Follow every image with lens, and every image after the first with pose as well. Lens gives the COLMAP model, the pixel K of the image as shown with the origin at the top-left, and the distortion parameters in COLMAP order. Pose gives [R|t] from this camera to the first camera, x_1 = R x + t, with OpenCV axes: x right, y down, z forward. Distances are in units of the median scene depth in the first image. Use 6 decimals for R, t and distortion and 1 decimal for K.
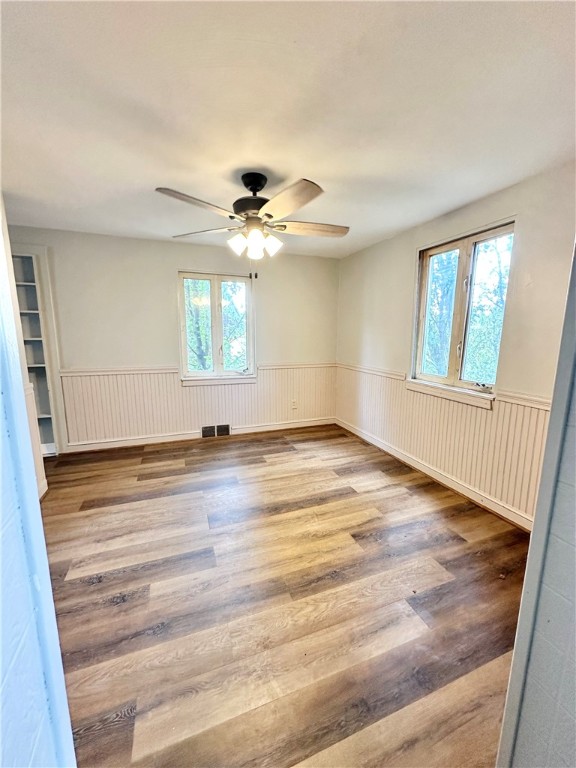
lens RADIAL K [[307.1, 0, 288.0], [0, 307.1, 384.0], [0, 0, 1]] dist [-0.001040, 0.000575]
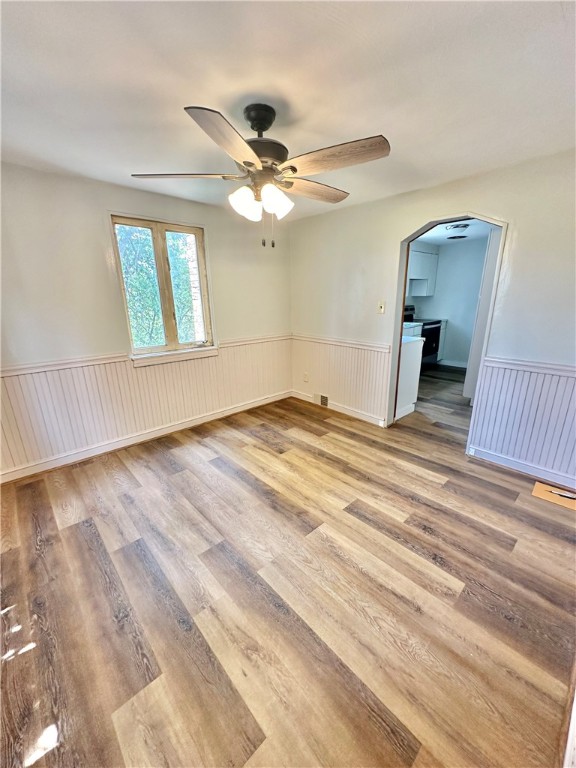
lens RADIAL K [[307.1, 0, 288.0], [0, 307.1, 384.0], [0, 0, 1]] dist [-0.001040, 0.000575]
pose [[-0.376750, -0.260943, 0.888801, -0.921123], [0.157532, 0.927477, 0.339073, -0.262184], [-0.912821, 0.267761, -0.308320, 1.243773]]
